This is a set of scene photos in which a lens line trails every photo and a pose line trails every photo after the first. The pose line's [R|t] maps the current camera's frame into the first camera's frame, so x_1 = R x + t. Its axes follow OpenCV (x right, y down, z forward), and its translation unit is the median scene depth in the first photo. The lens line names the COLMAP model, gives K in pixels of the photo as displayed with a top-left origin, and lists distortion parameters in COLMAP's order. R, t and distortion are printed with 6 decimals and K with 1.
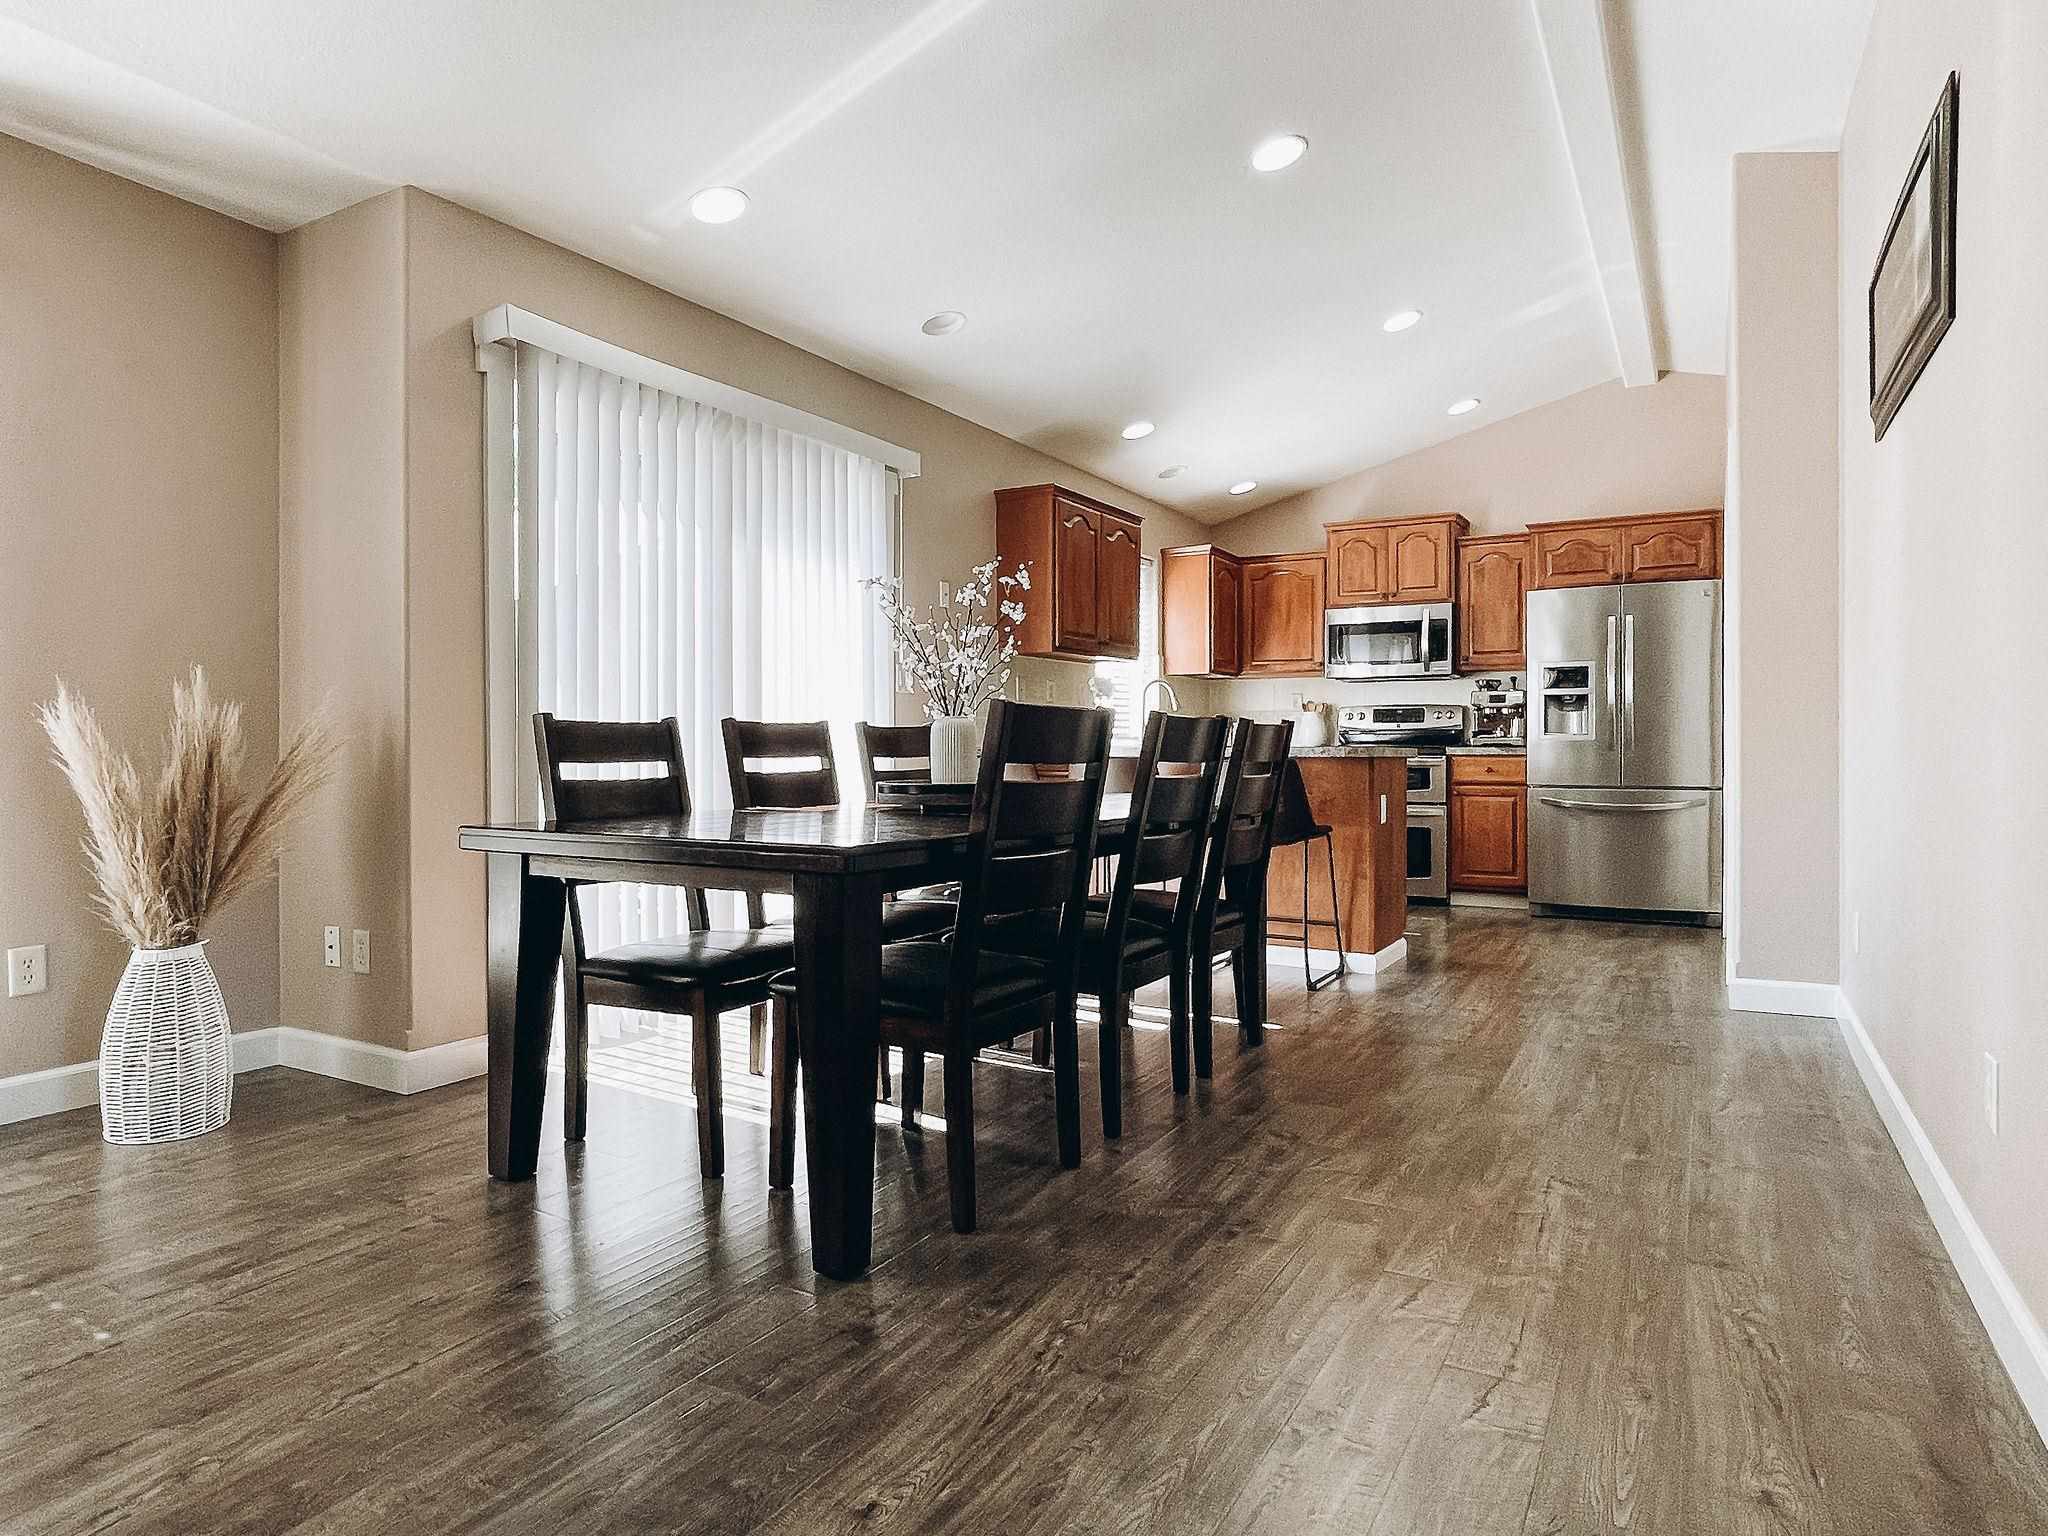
lens RADIAL K [[1177.2, 0, 1025.1], [0, 1177.2, 753.9], [0, 0, 1]] dist [-0.014361, 0.005664]
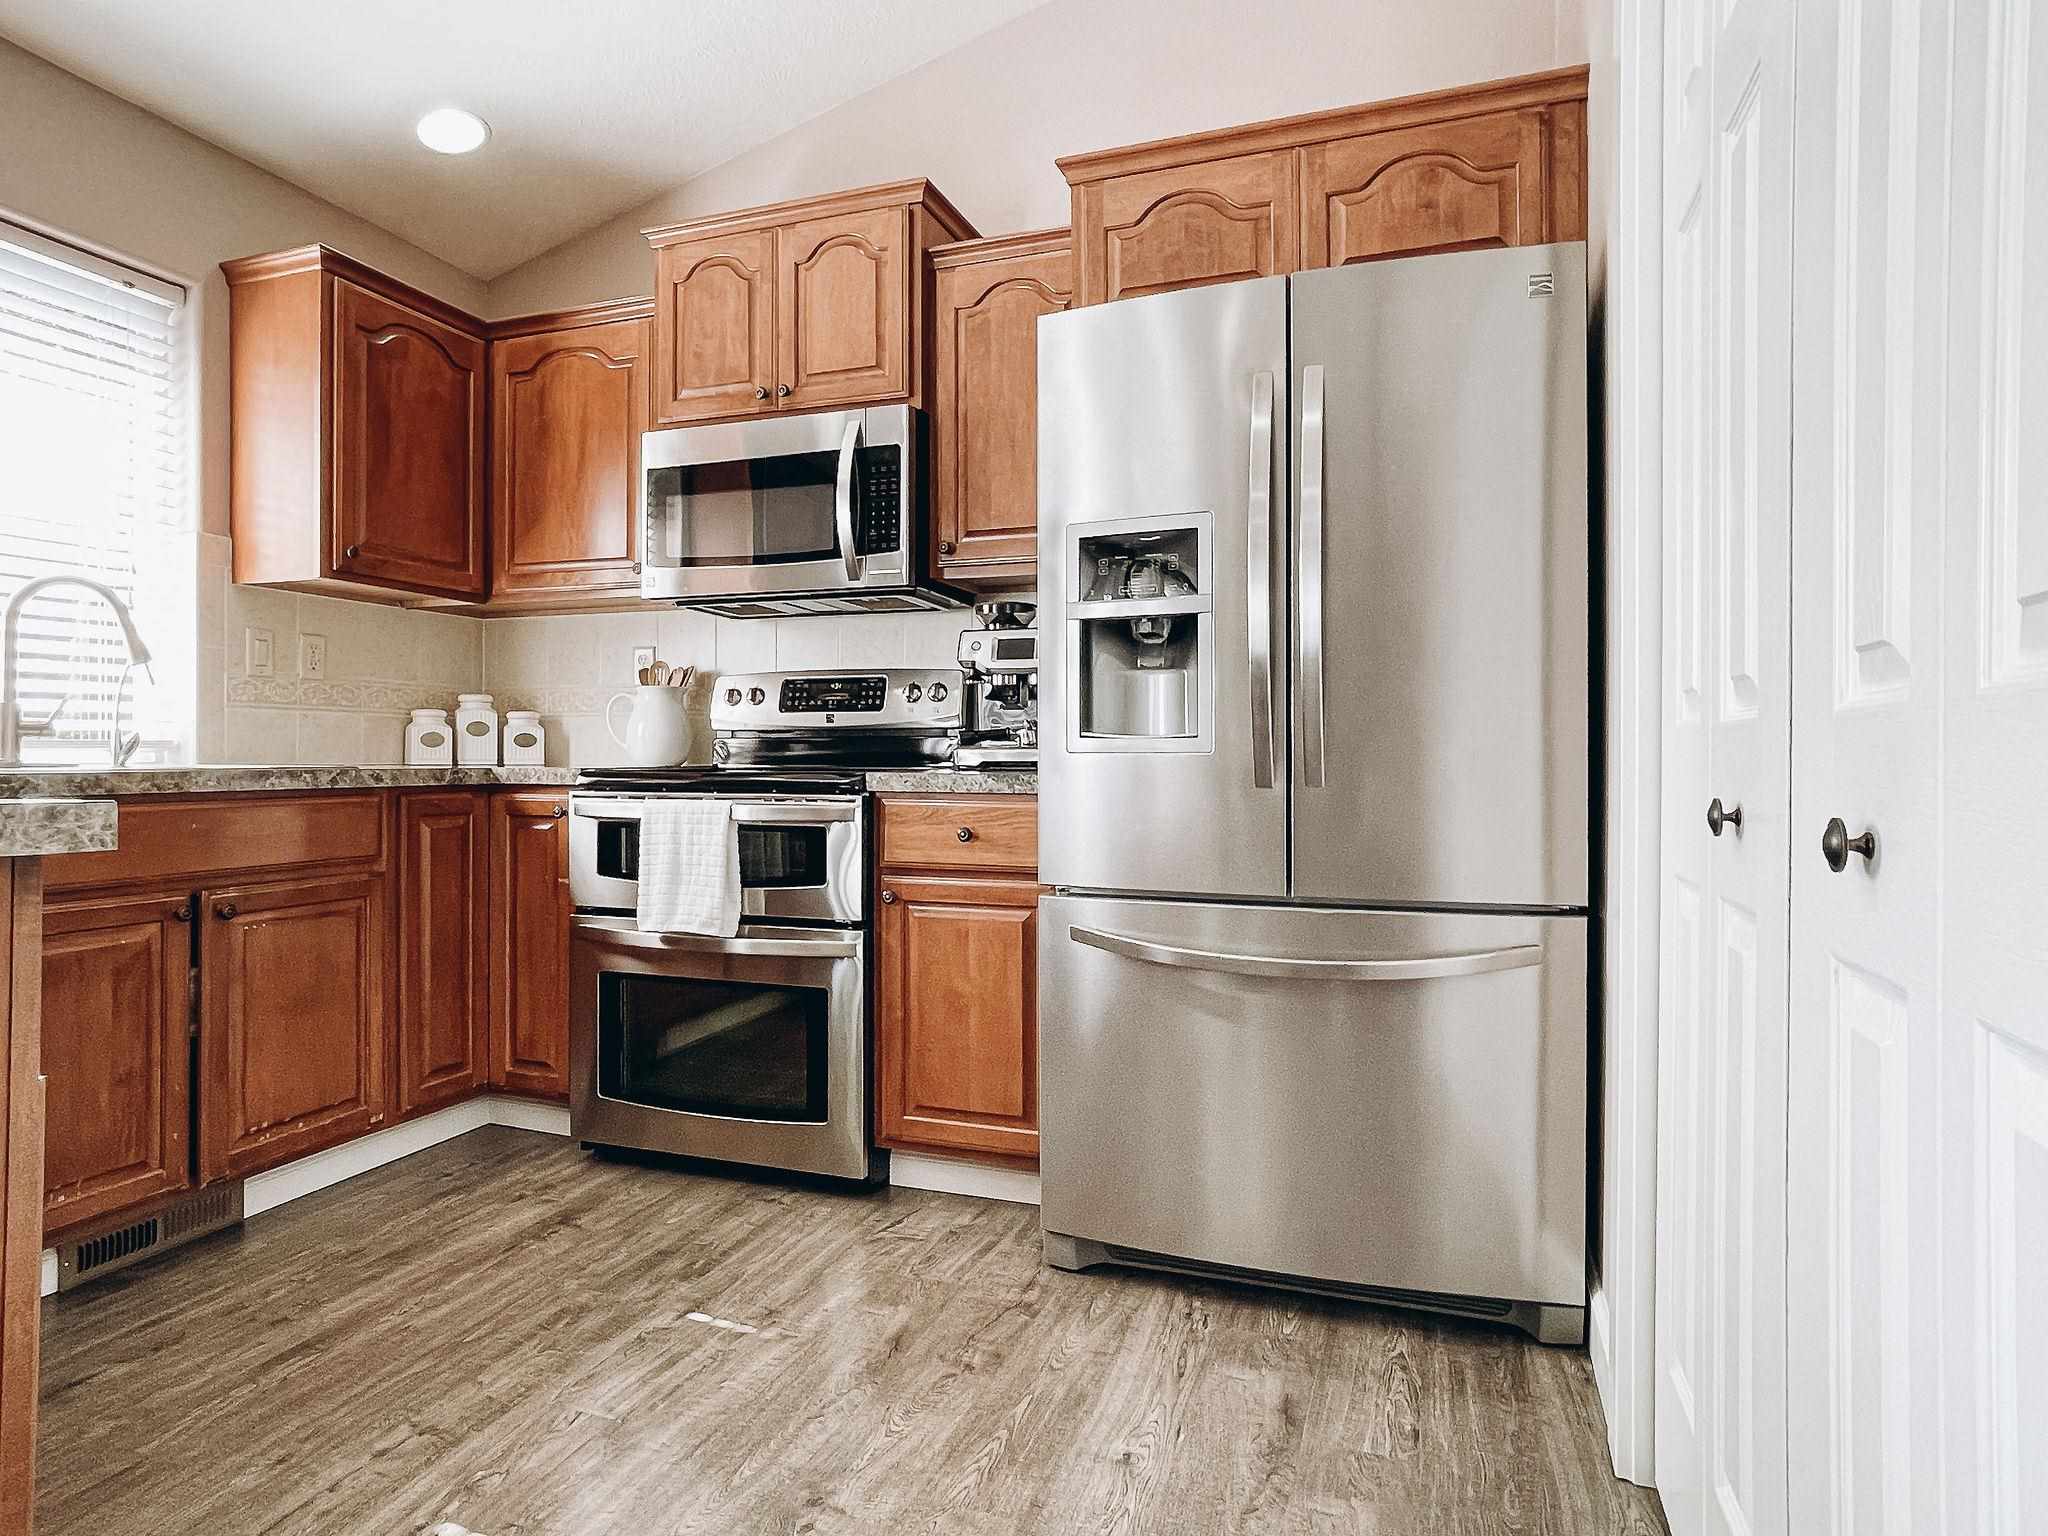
lens RADIAL K [[1177.2, 0, 1011.0], [0, 1177.2, 759.3], [0, 0, 1]] dist [-0.014361, 0.005664]
pose [[0.984317, 0.004291, 0.176357, 0.338104], [-0.003369, 0.999979, -0.005525, -0.007992], [-0.176377, 0.004844, 0.984311, 0.626140]]
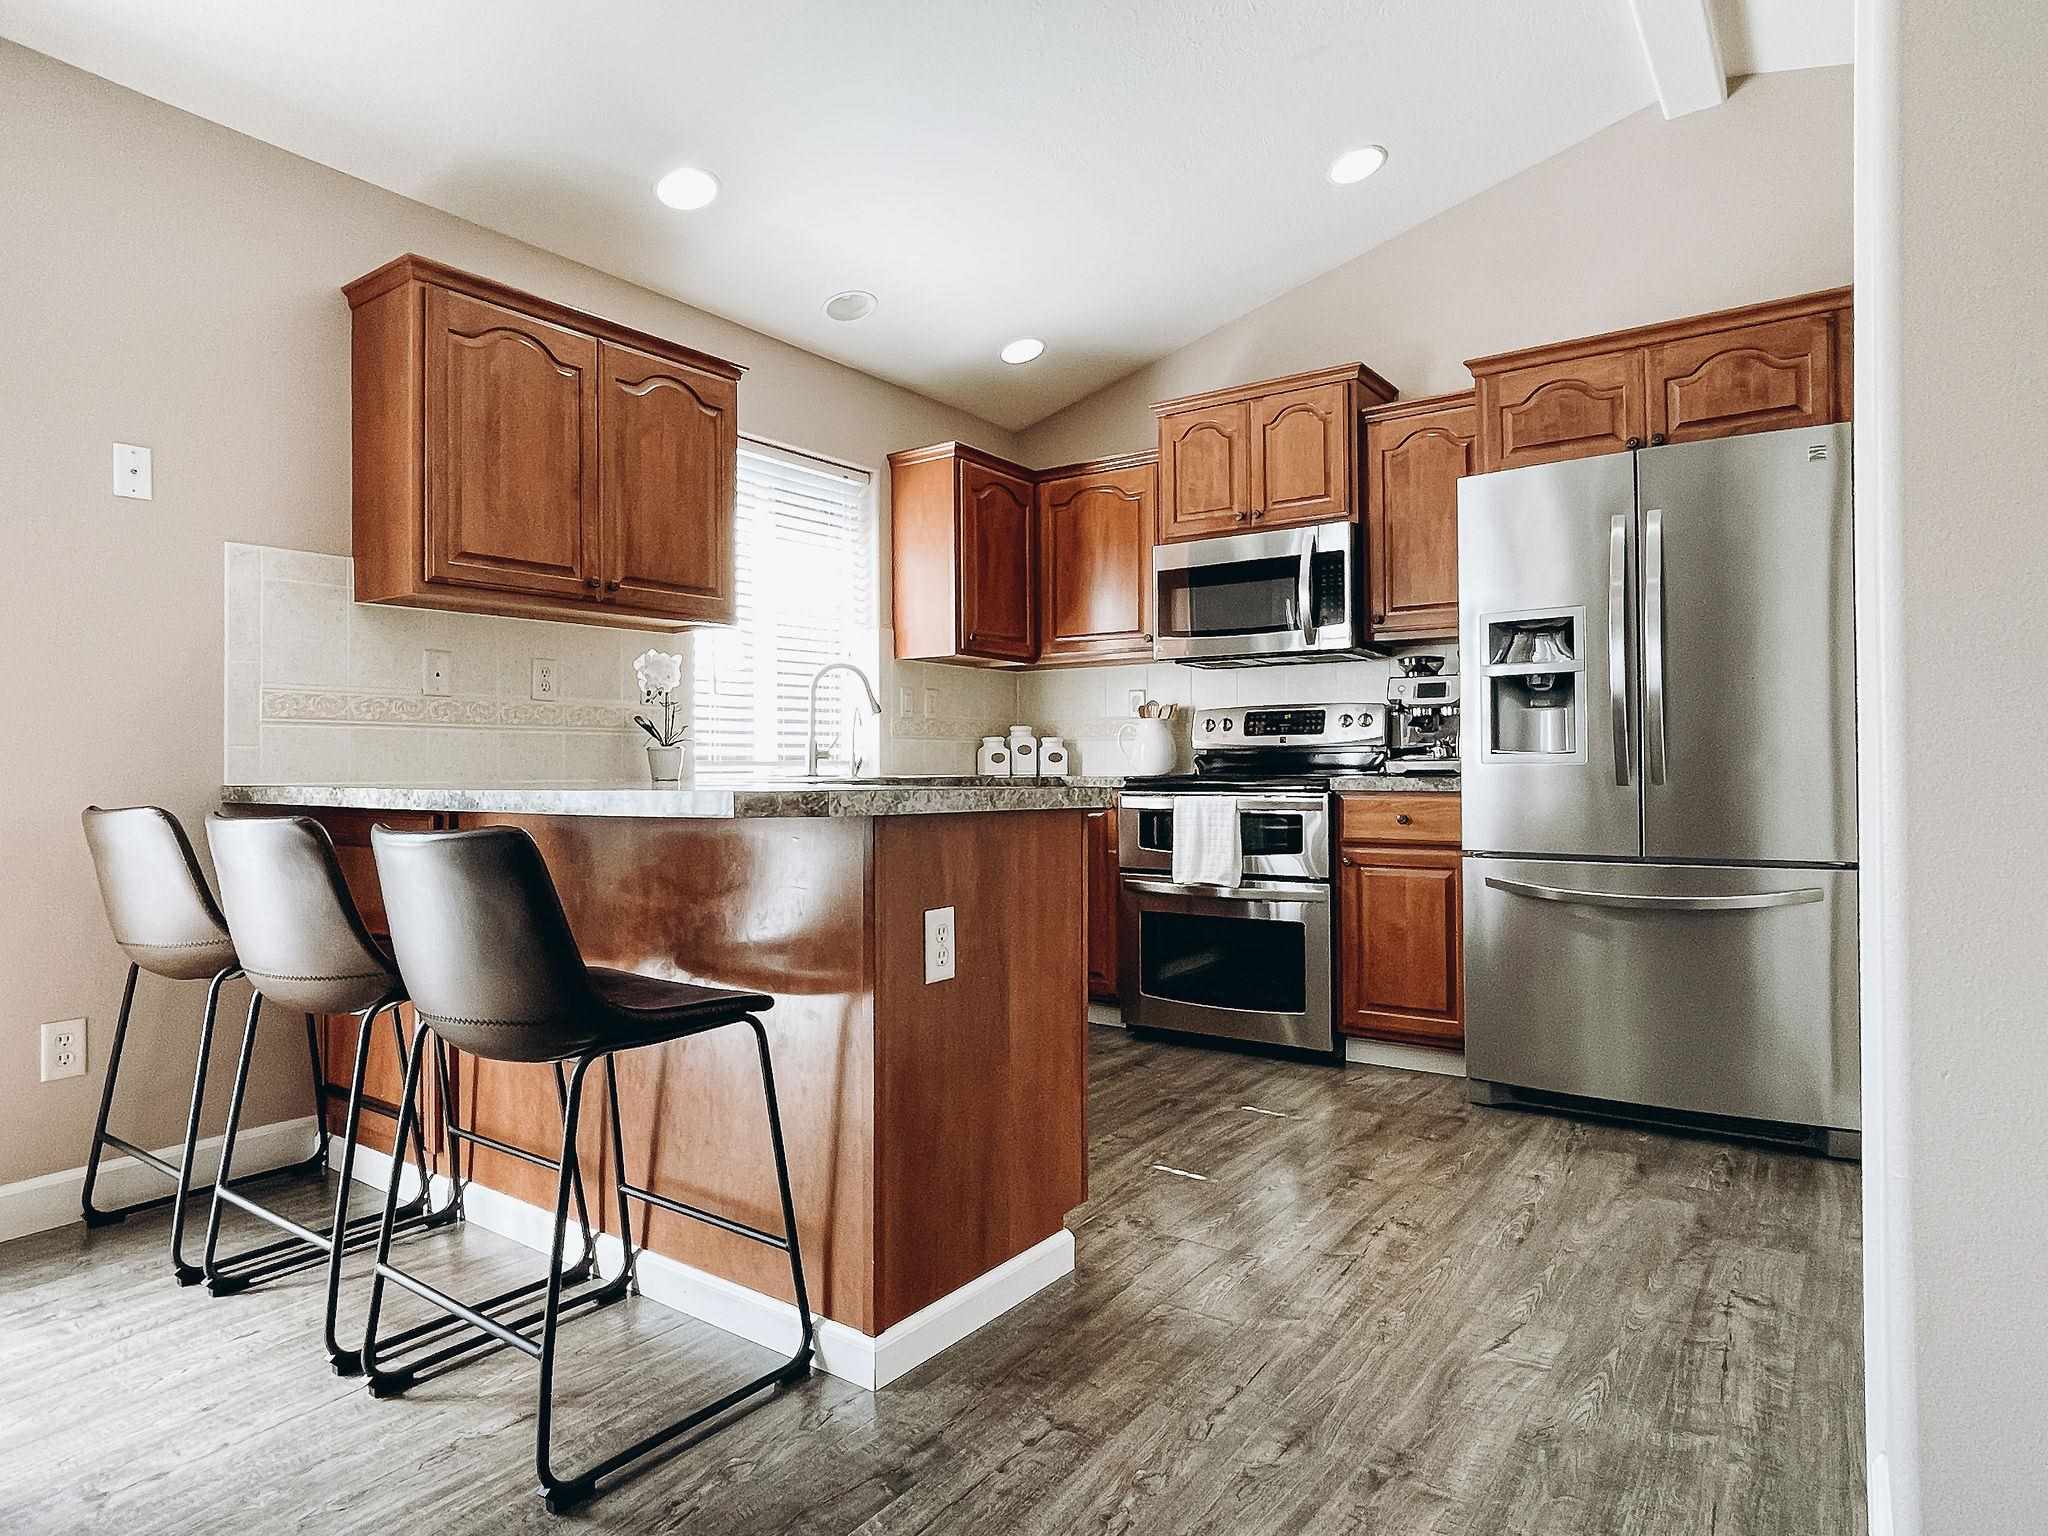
lens RADIAL K [[1177.2, 0, 1020.7], [0, 1177.2, 762.3], [0, 0, 1]] dist [-0.014361, 0.005664]
pose [[0.995738, -0.003509, -0.092161, 0.264849], [0.002356, 0.999918, -0.012614, -0.006316], [0.092198, 0.012343, 0.995664, 0.437106]]
